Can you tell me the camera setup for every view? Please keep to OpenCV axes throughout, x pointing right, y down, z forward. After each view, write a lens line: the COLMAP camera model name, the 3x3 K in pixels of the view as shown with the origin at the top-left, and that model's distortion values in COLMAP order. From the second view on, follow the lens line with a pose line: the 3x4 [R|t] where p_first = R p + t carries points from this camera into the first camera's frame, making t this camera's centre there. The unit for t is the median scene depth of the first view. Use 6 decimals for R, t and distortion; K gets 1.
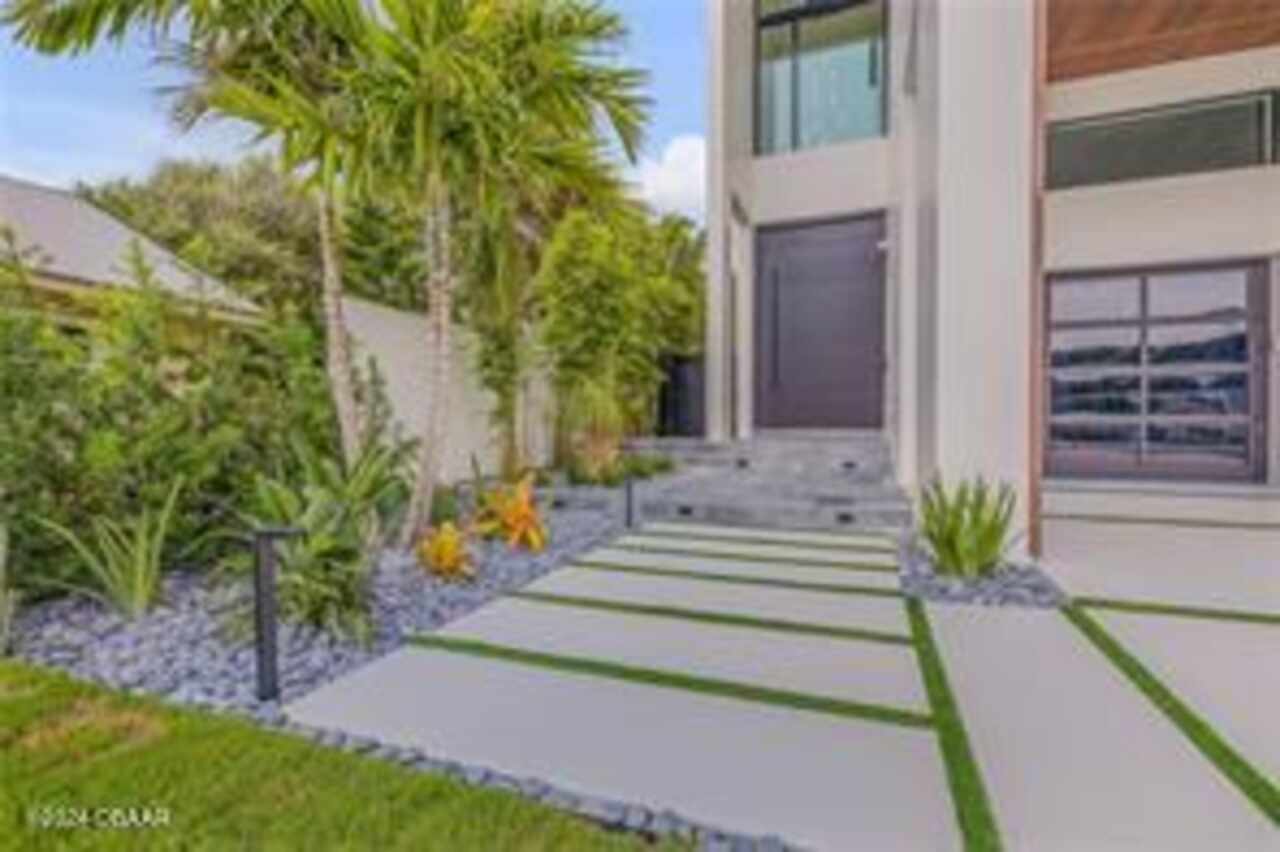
lens RADIAL K [[580.5, 0, 635.4], [0, 580.5, 428.9], [0, 0, 1]] dist [0.002827, 0.000709]
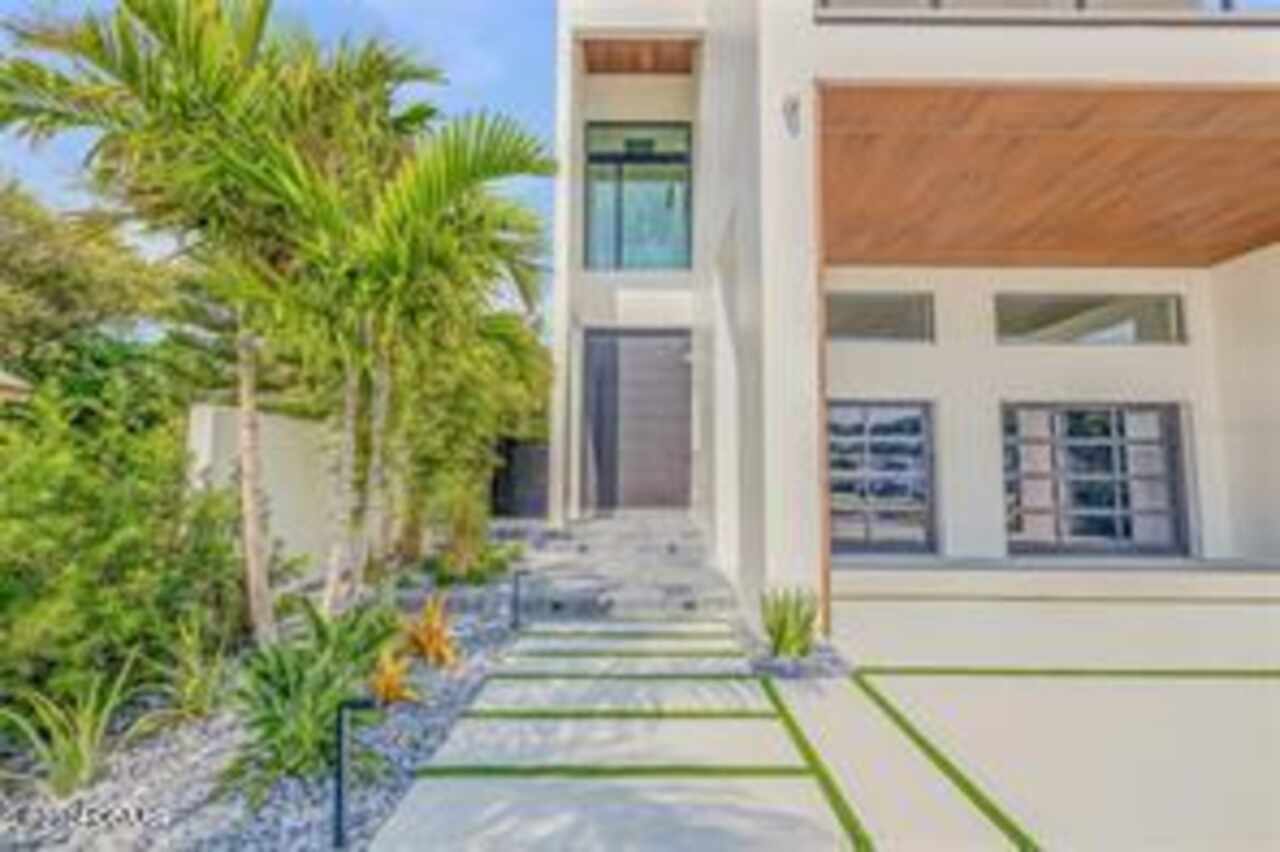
lens RADIAL K [[580.5, 0, 640.6], [0, 580.5, 425.3], [0, 0, 1]] dist [0.002827, 0.000709]
pose [[0.933265, 0.038519, 0.357118, -0.148069], [-0.002328, 0.994861, -0.101223, -0.079759], [-0.359182, 0.093636, 0.928558, -0.117677]]
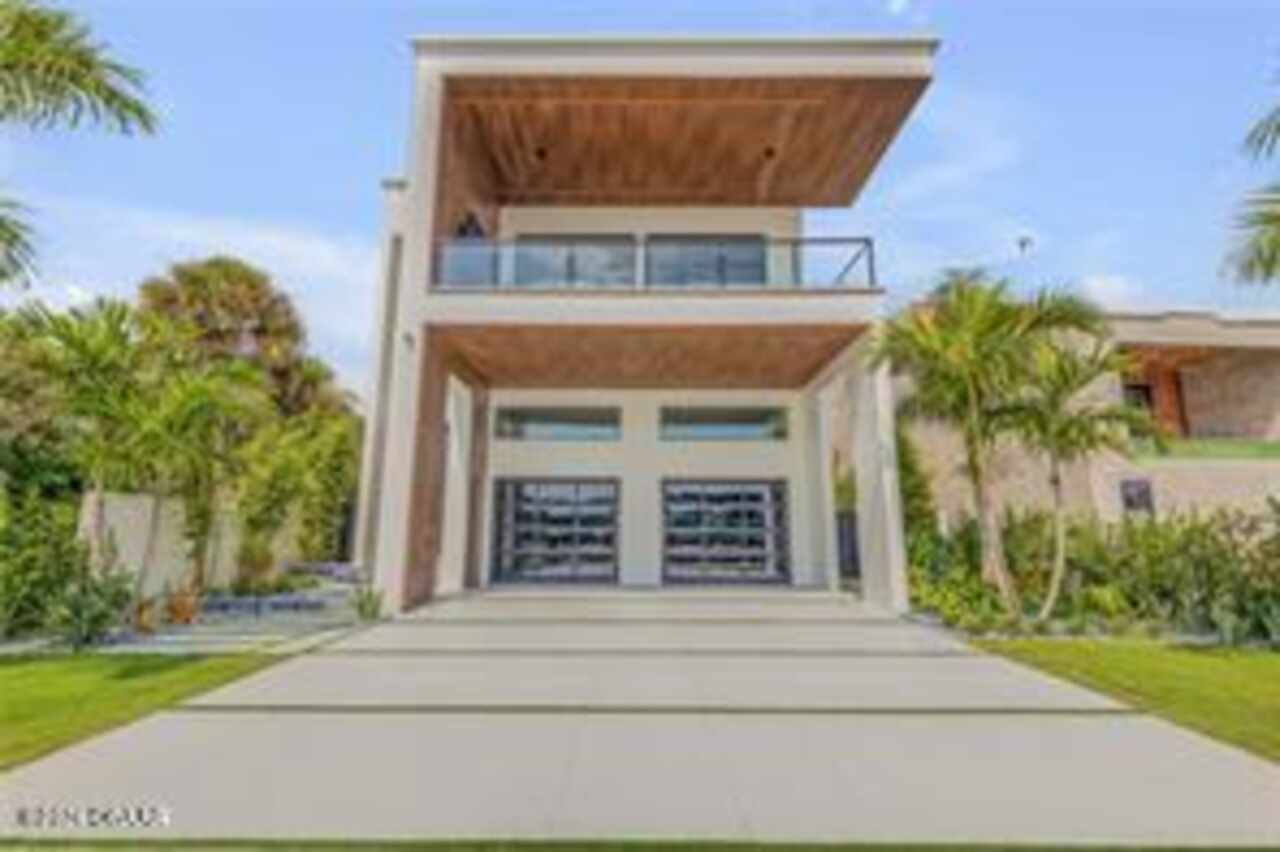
lens RADIAL K [[580.5, 0, 638.9], [0, 580.5, 423.7], [0, 0, 1]] dist [0.002827, 0.000709]
pose [[0.934089, 0.068132, 0.350479, 0.359793], [0.004431, 0.979336, -0.202190, -0.049641], [-0.357012, 0.190416, 0.914485, -1.093383]]
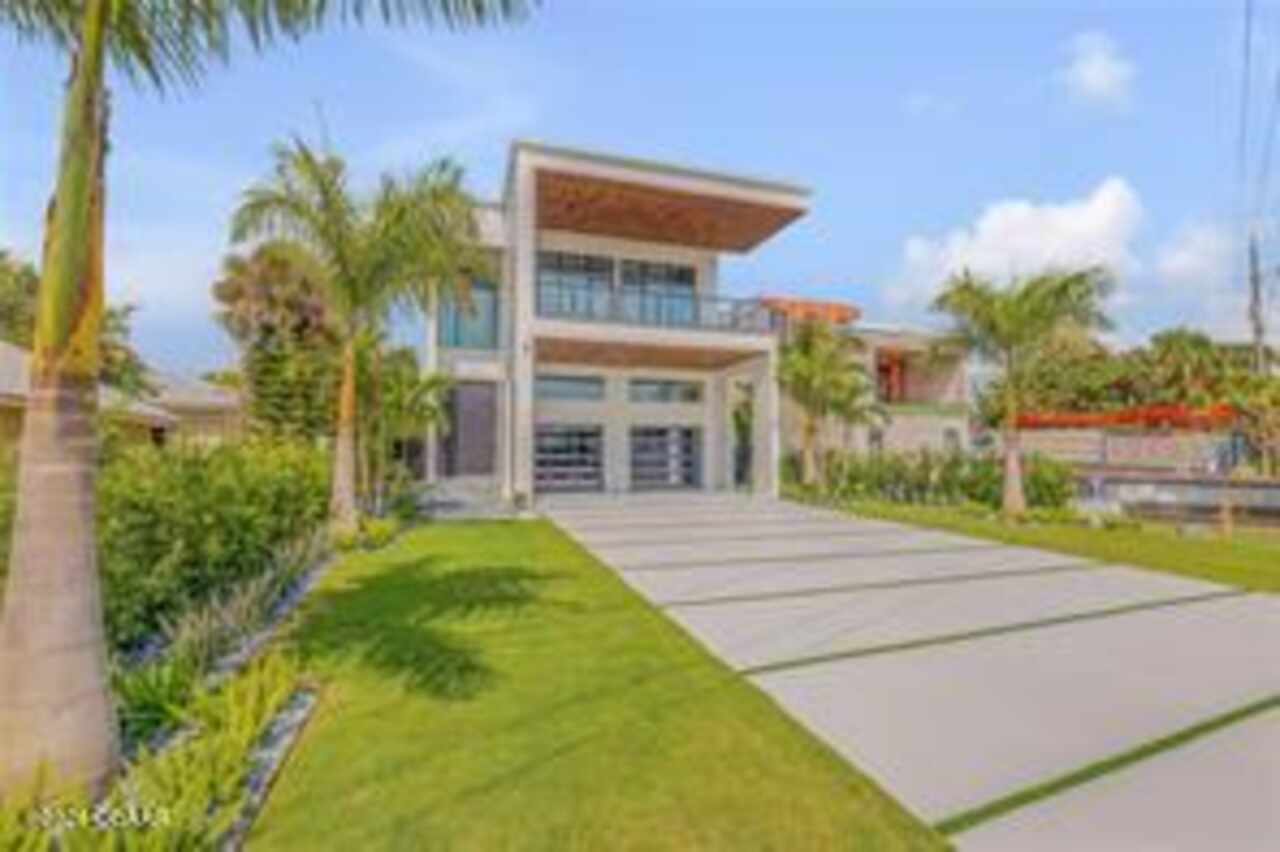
lens RADIAL K [[580.5, 0, 645.6], [0, 580.5, 419.1], [0, 0, 1]] dist [0.002827, 0.000709]
pose [[0.769216, 0.039795, 0.637748, -0.906571], [0.010525, 0.997134, -0.074916, -0.065663], [-0.638902, 0.064339, 0.766593, -1.786957]]
